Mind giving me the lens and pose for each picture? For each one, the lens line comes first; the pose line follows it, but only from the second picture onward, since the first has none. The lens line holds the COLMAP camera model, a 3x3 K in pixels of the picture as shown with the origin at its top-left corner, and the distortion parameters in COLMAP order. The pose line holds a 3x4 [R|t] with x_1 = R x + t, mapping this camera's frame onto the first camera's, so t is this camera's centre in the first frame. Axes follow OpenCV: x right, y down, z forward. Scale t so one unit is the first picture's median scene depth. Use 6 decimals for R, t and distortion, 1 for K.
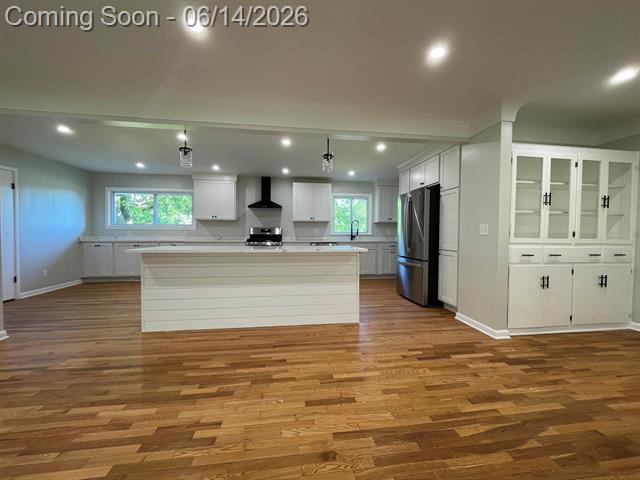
lens RADIAL K [[258.5, 0, 321.3], [0, 258.5, 239.6], [0, 0, 1]] dist [-0.003086, 0.000378]
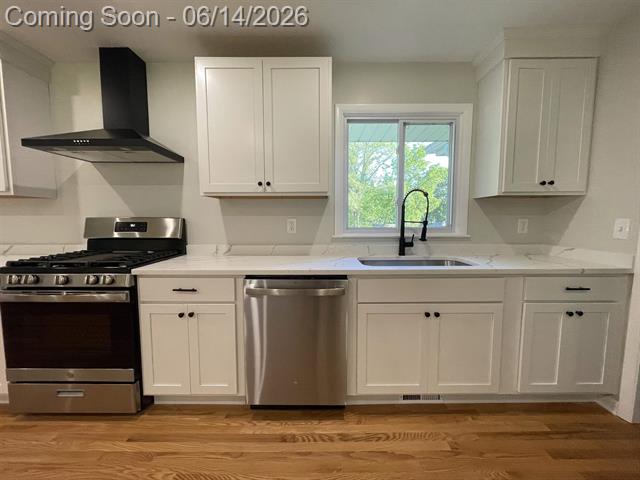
lens RADIAL K [[258.5, 0, 319.9], [0, 258.5, 238.8], [0, 0, 1]] dist [-0.003086, 0.000378]
pose [[0.990342, 0.005487, -0.138536, 0.138021], [0.002501, 0.998347, 0.057424, -0.077996], [0.138622, -0.057216, 0.988691, 1.487364]]
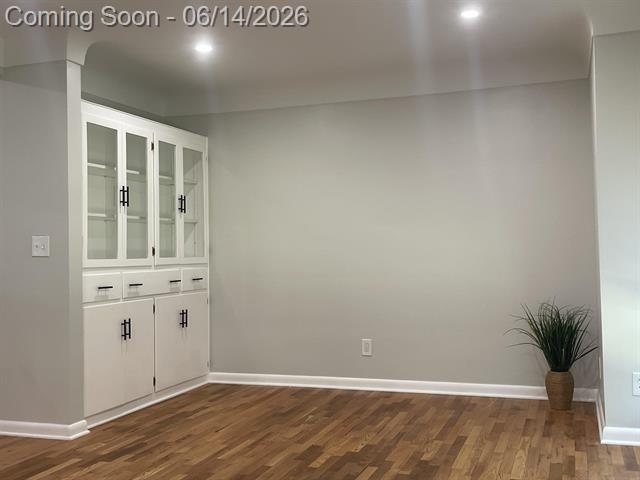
lens RADIAL K [[709.8, 0, 324.0], [0, 709.8, 234.1], [0, 0, 1]] dist [0.052031, 0.000000]
pose [[0.455660, 0.003429, 0.890147, -0.424429], [0.042257, 0.998782, -0.025479, -0.000308], [-0.889151, 0.049224, 0.454960, -0.207081]]
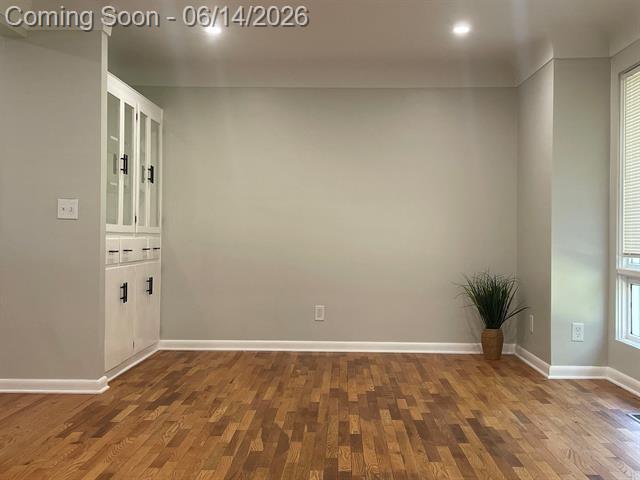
lens RADIAL K [[782.3, 0, 322.7], [0, 782.3, 229.9], [0, 0, 1]] dist [0.145634, 0.000000]
pose [[0.169787, -0.001330, 0.985480, -0.948195], [0.013831, 0.999904, -0.001033, 0.015964], [-0.985384, 0.013805, 0.169789, 0.161580]]
